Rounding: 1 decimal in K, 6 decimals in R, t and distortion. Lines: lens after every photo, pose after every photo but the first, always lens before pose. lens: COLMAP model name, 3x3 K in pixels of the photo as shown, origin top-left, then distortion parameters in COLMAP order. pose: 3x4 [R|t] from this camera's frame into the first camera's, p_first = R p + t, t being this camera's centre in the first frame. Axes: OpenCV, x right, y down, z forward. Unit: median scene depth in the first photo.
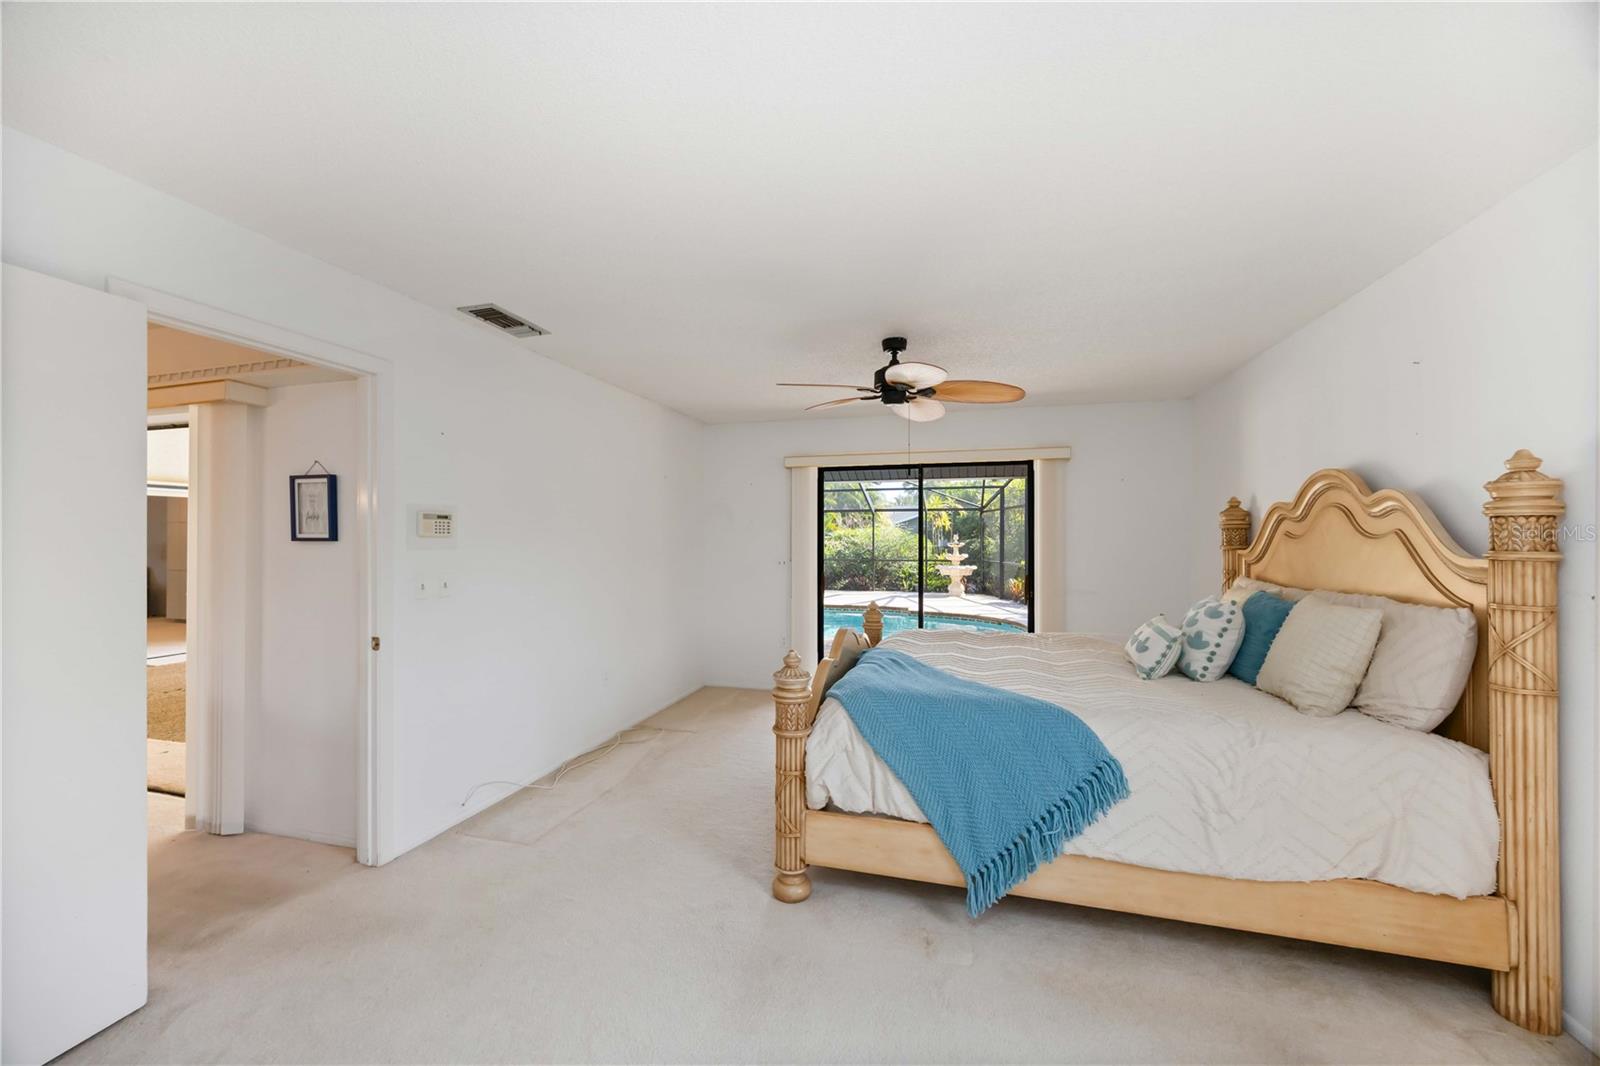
lens RADIAL K [[615.6, 0, 795.2], [0, 615.6, 533.7], [0, 0, 1]] dist [-0.002759, 0.000316]
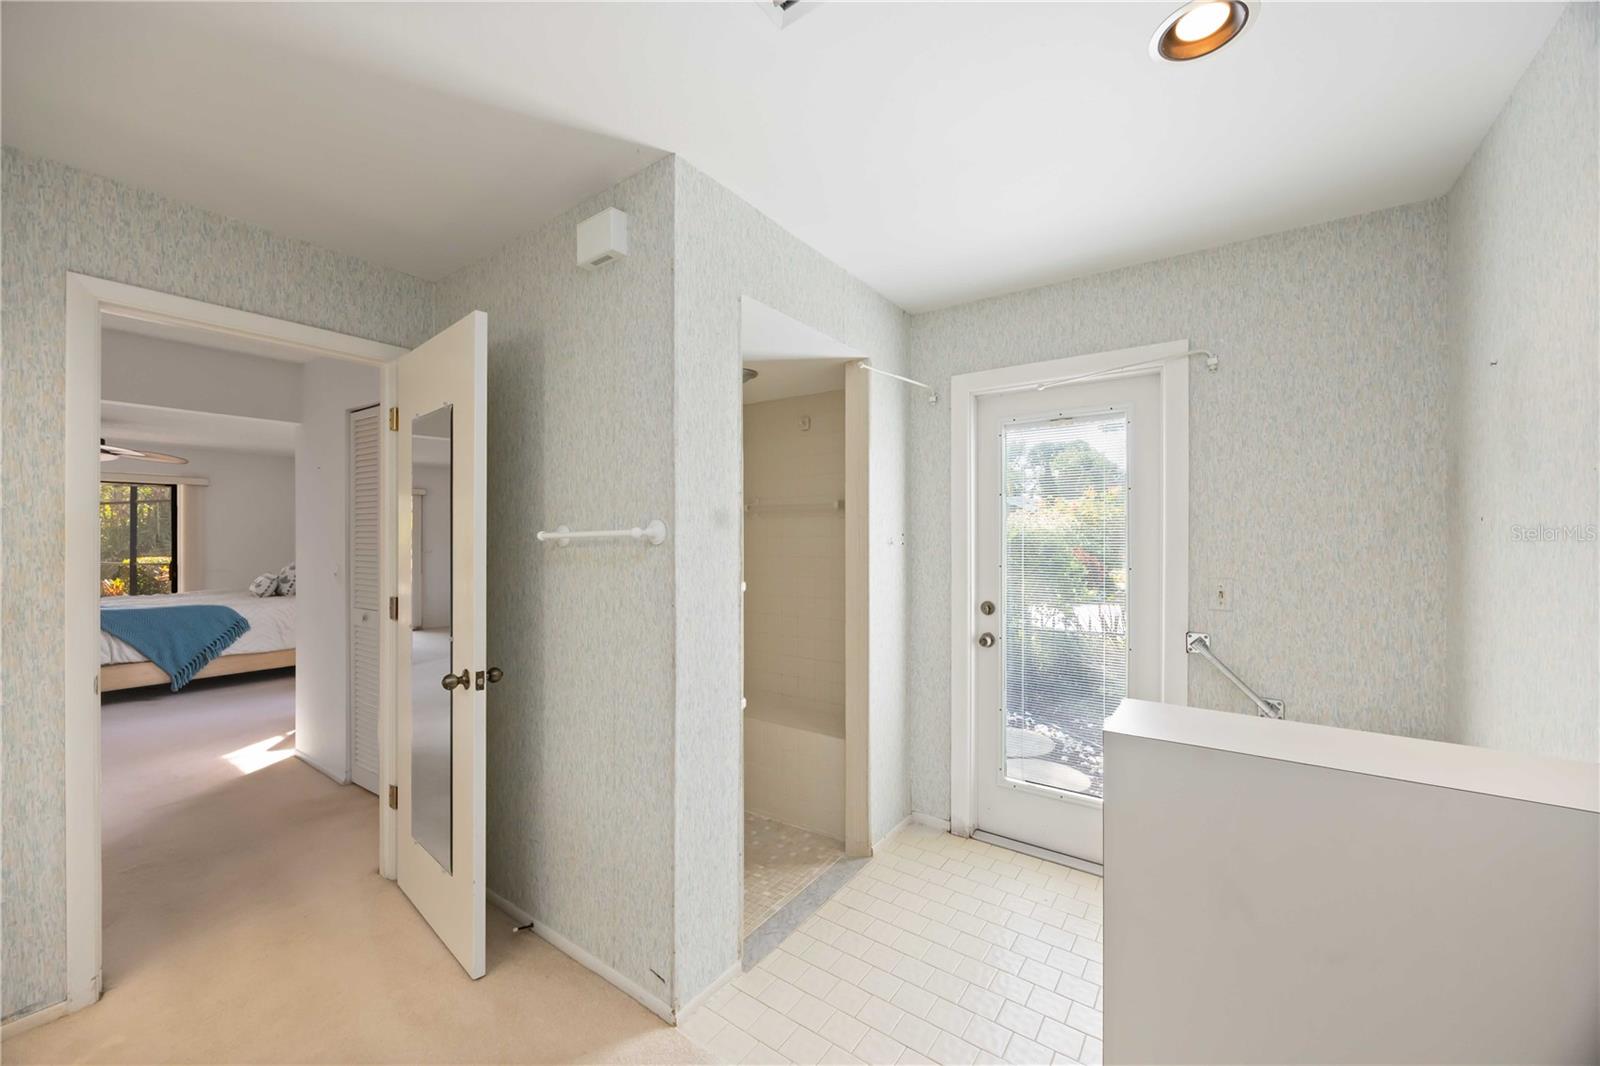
lens RADIAL K [[615.6, 0, 796.2], [0, 615.6, 537.7], [0, 0, 1]] dist [-0.002759, 0.000316]
pose [[0.348780, 0.002389, 0.937202, -1.124886], [-0.004370, 0.999990, -0.000922, 0.004048], [-0.937195, -0.003774, 0.348786, -2.135741]]
